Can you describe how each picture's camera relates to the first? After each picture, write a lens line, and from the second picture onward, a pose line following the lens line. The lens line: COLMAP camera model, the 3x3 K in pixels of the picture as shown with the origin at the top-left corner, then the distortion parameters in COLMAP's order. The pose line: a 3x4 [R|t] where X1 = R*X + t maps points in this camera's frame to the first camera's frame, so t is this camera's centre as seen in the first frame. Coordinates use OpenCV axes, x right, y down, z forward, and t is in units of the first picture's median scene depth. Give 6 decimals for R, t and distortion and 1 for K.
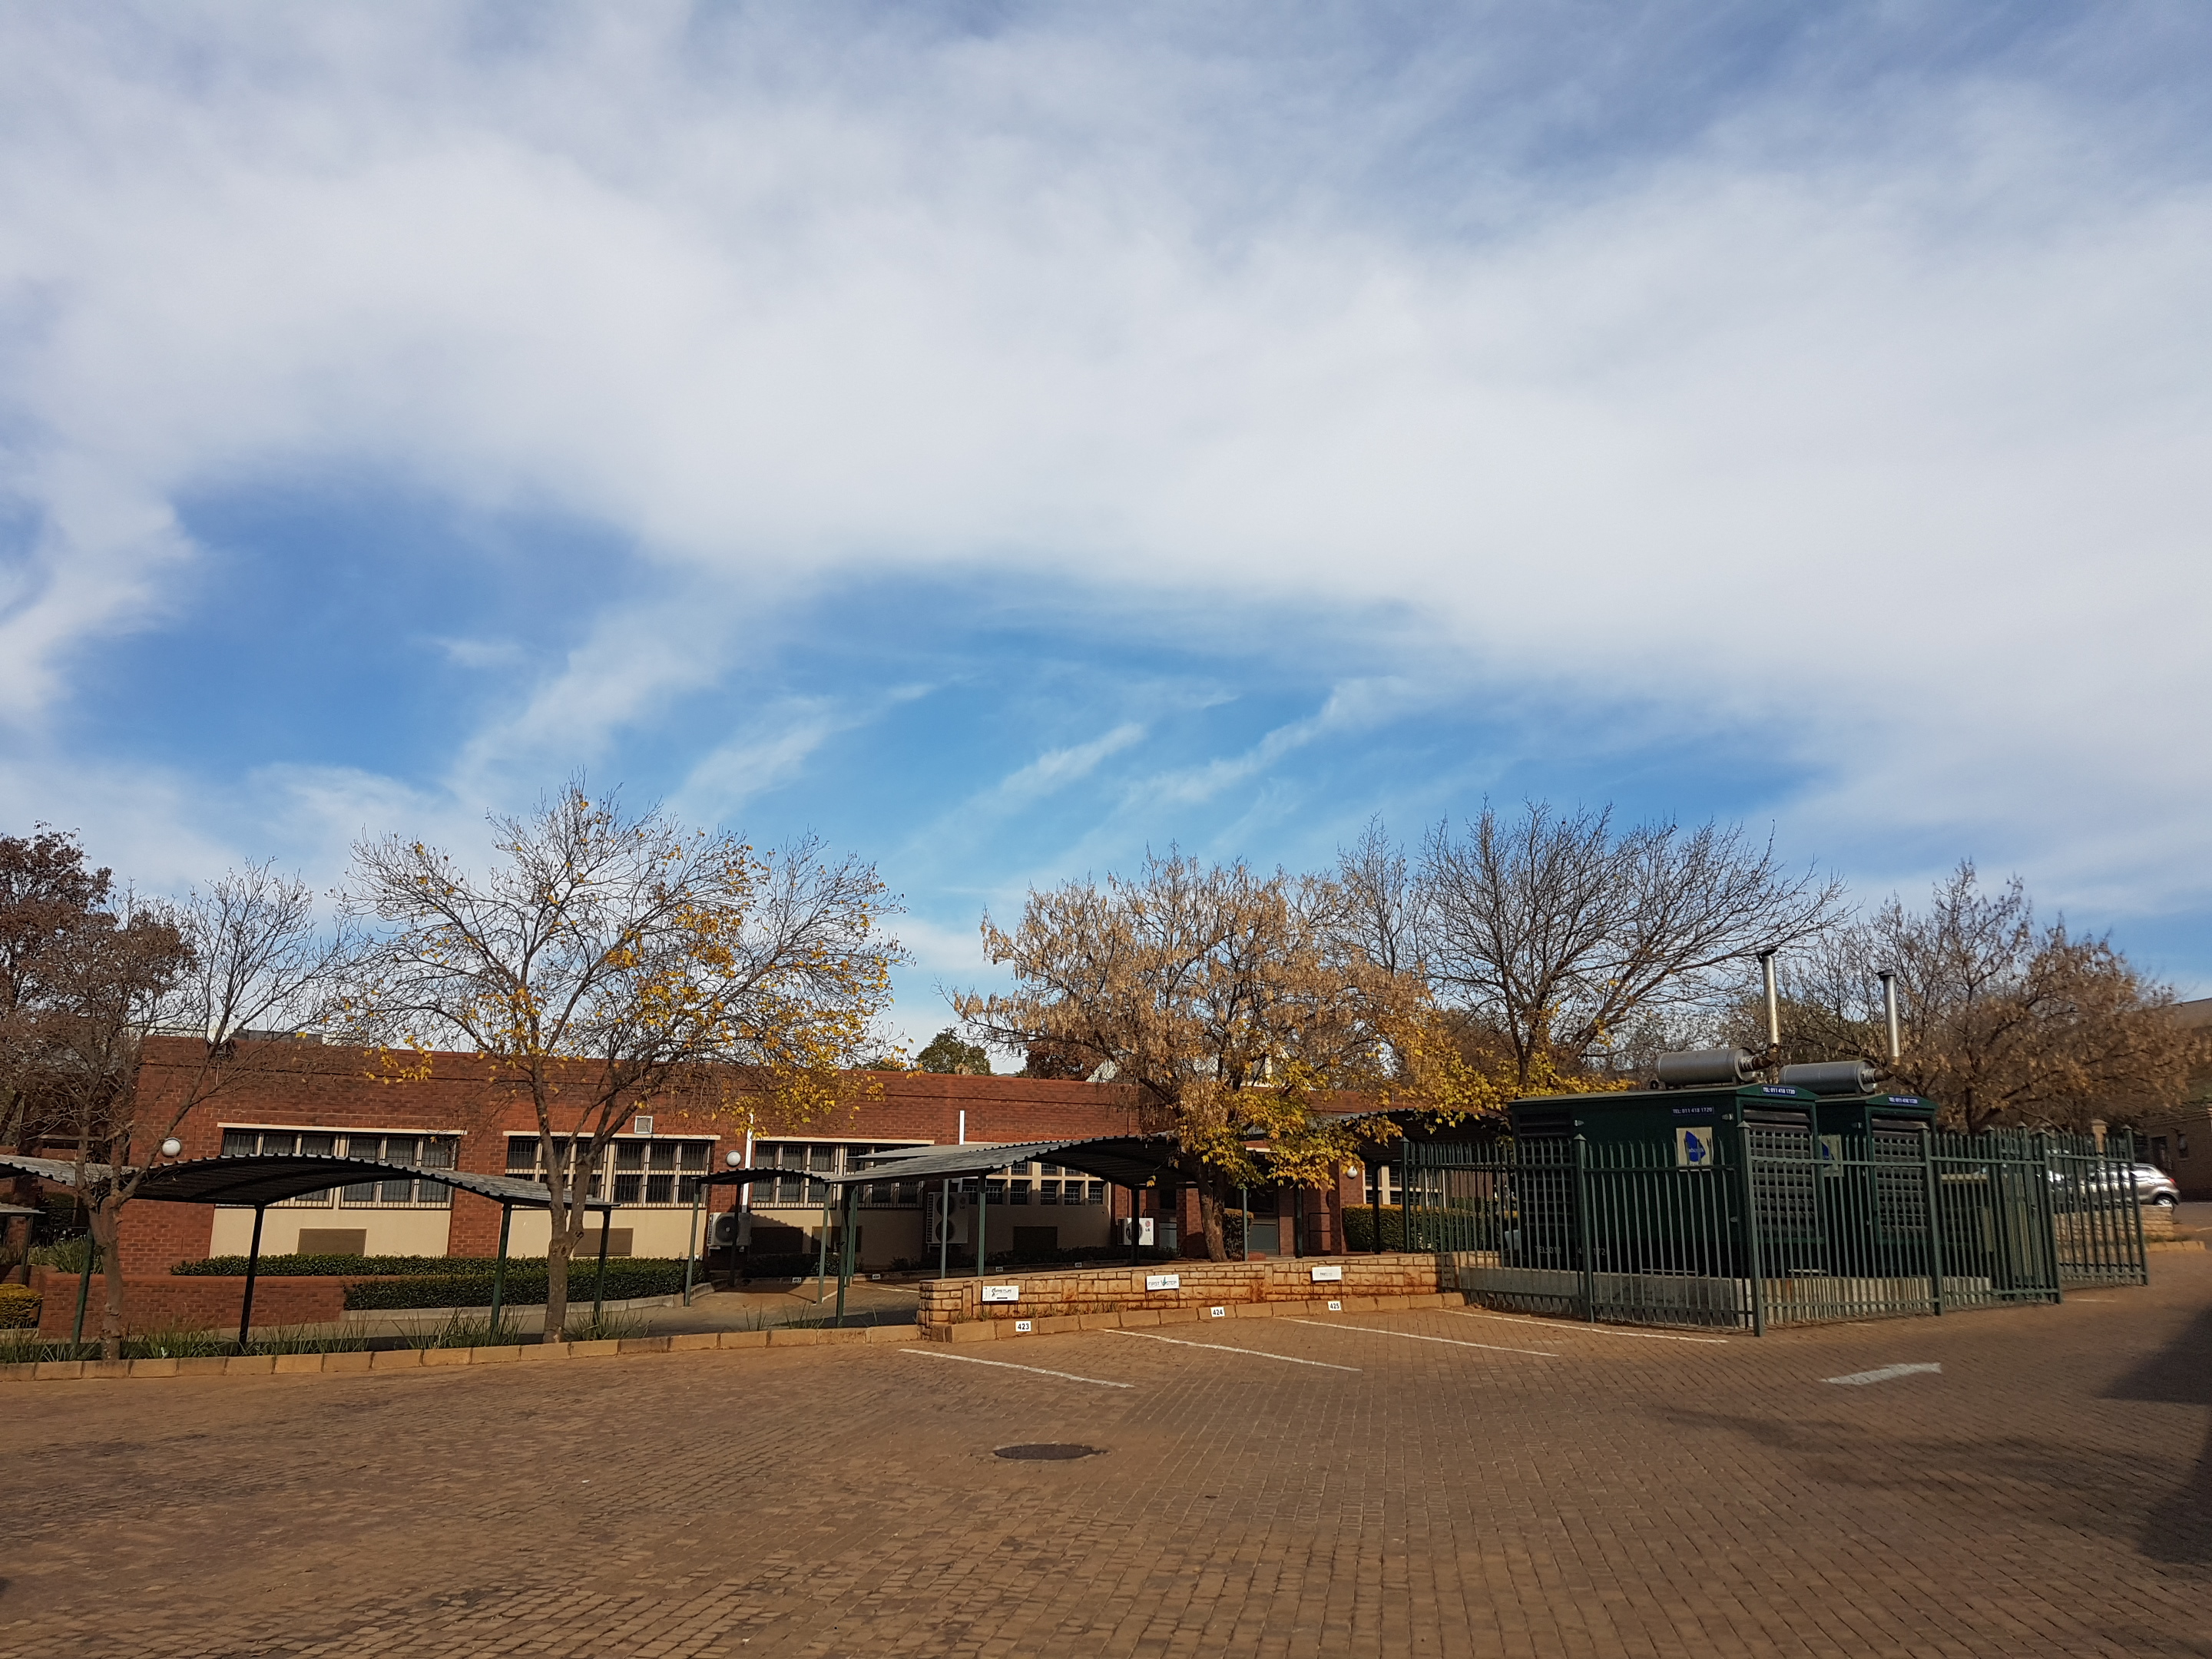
lens RADIAL K [[1583.0, 0, 1106.0], [0, 1583.0, 829.5], [0, 0, 1]] dist [-0.025637, -0.000335]
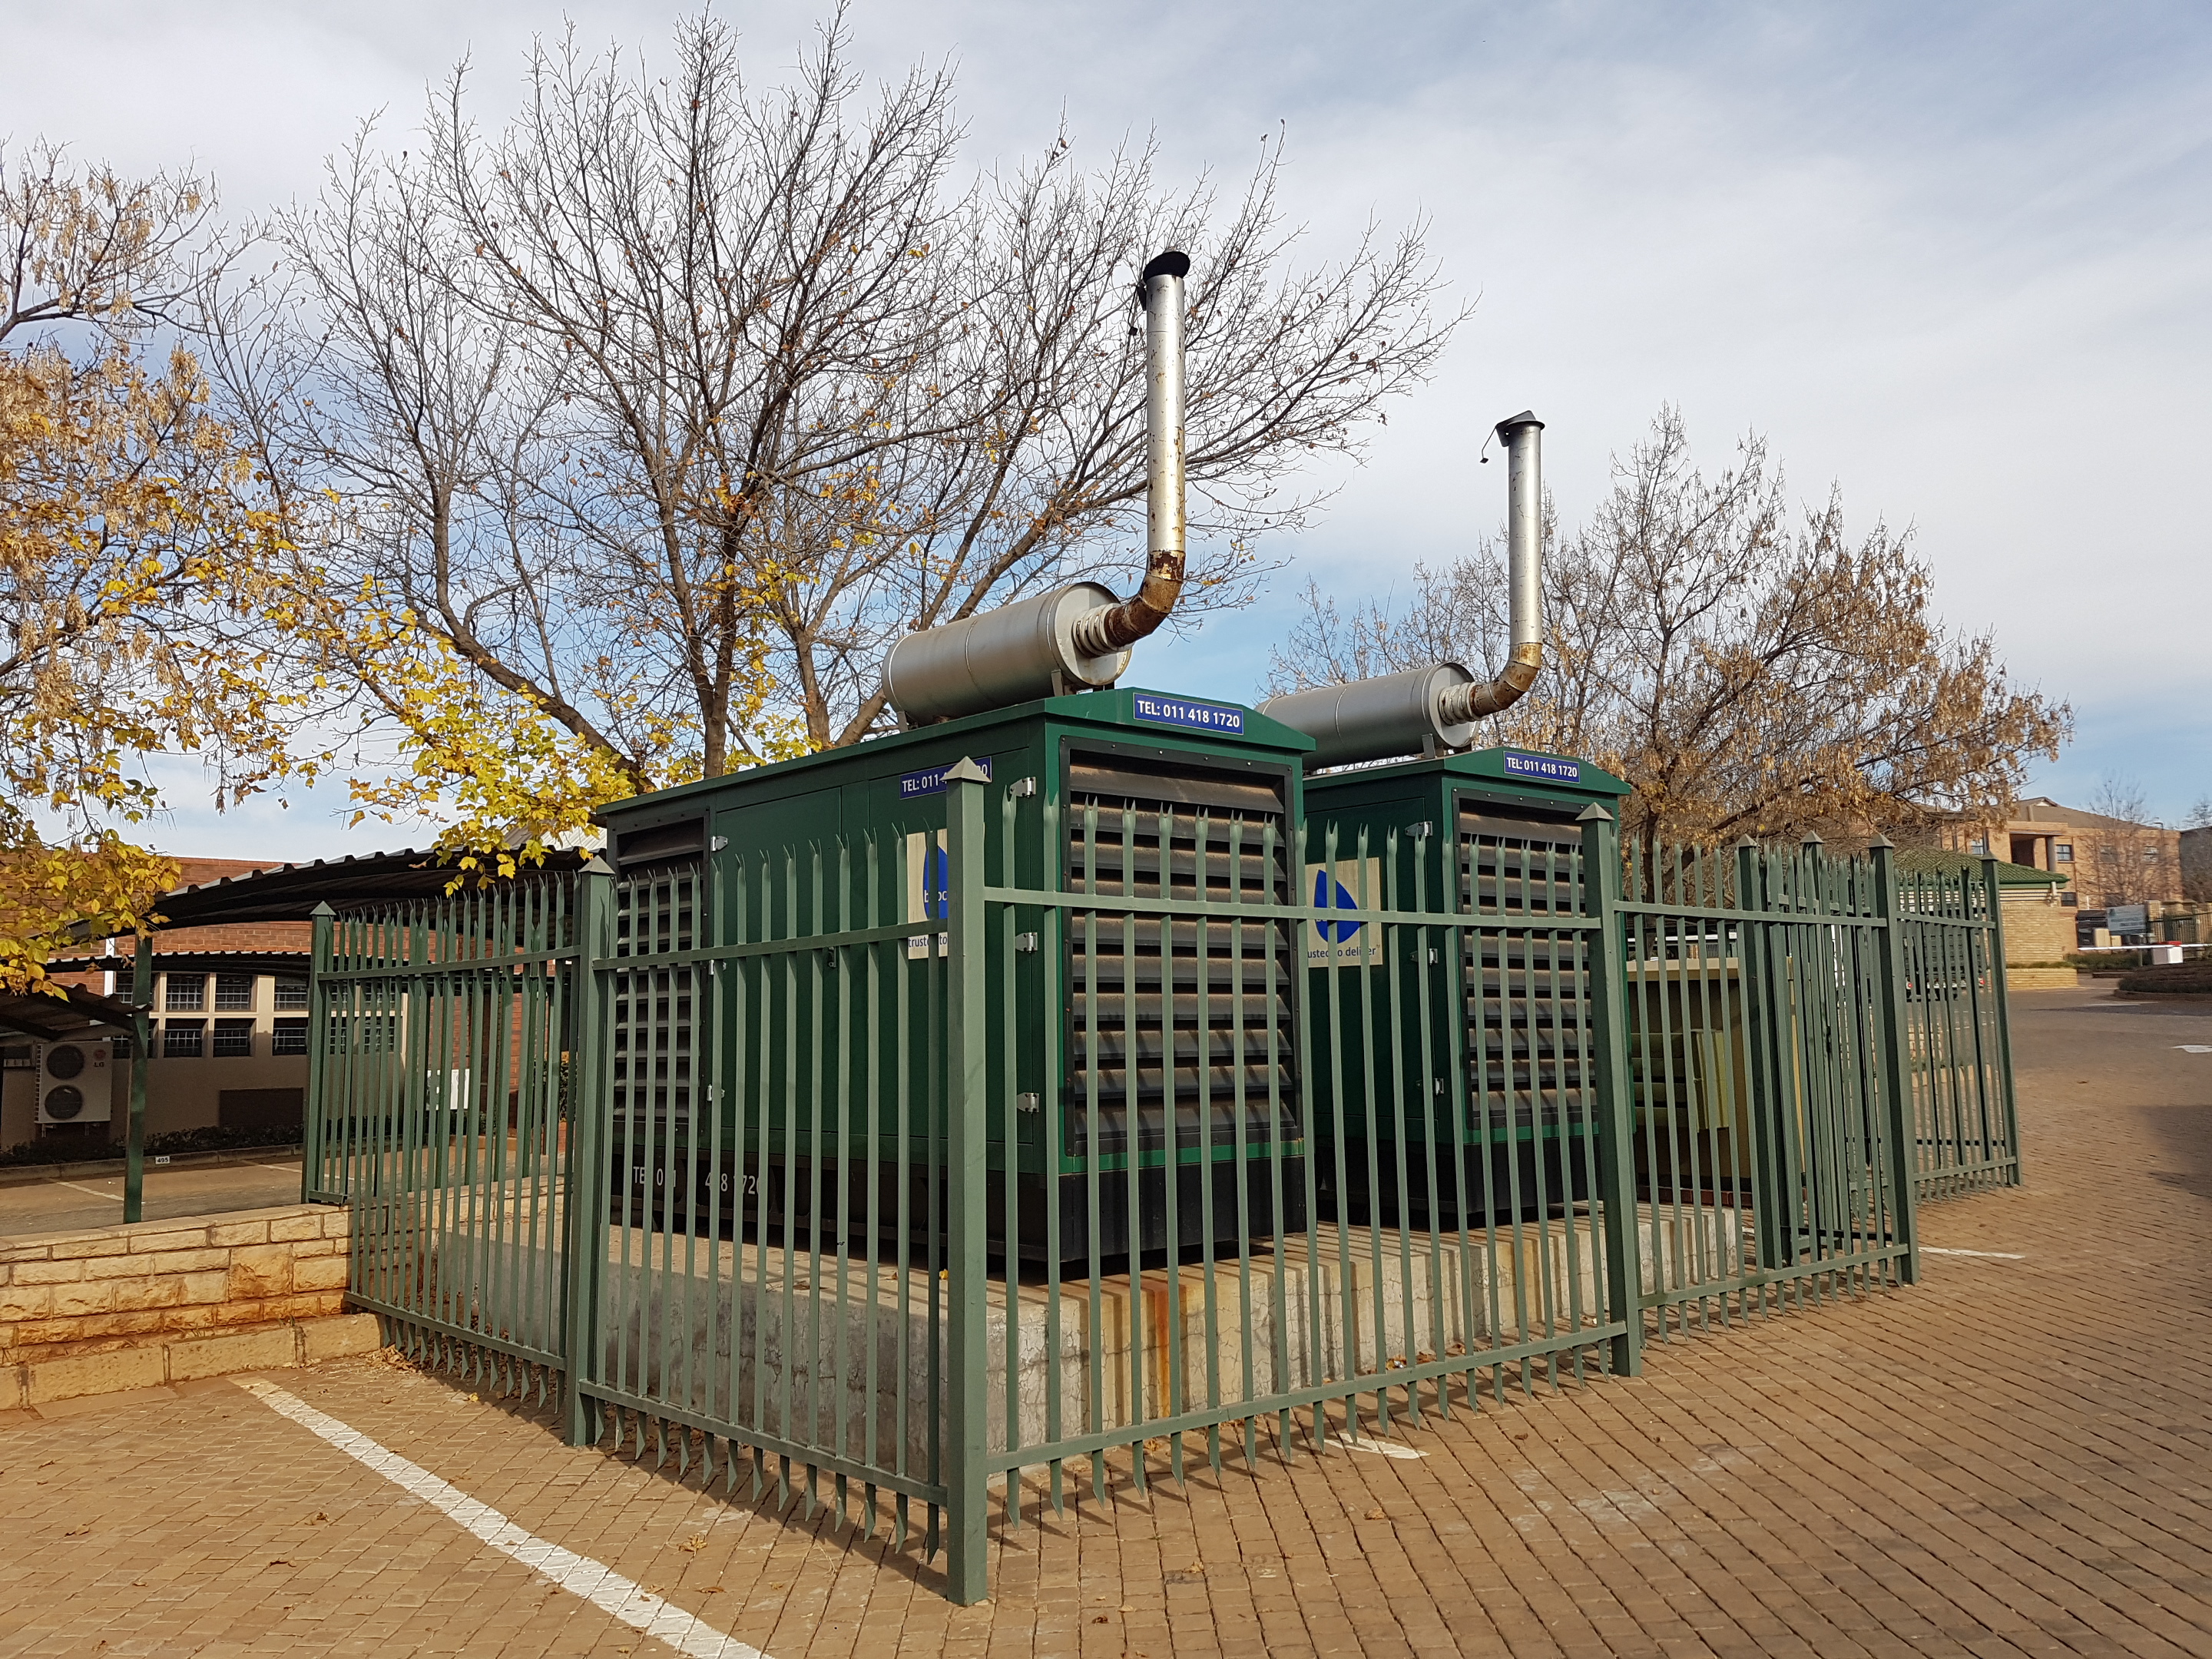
lens RADIAL K [[1661.5, 0, 1088.9], [0, 1661.5, 839.0], [0, 0, 1]] dist [0.199433, -0.341398]
pose [[0.979487, -0.013491, 0.201056, 0.300127], [-0.011633, 0.992307, 0.123253, 0.133192], [-0.201173, -0.123064, 0.971795, 0.589749]]
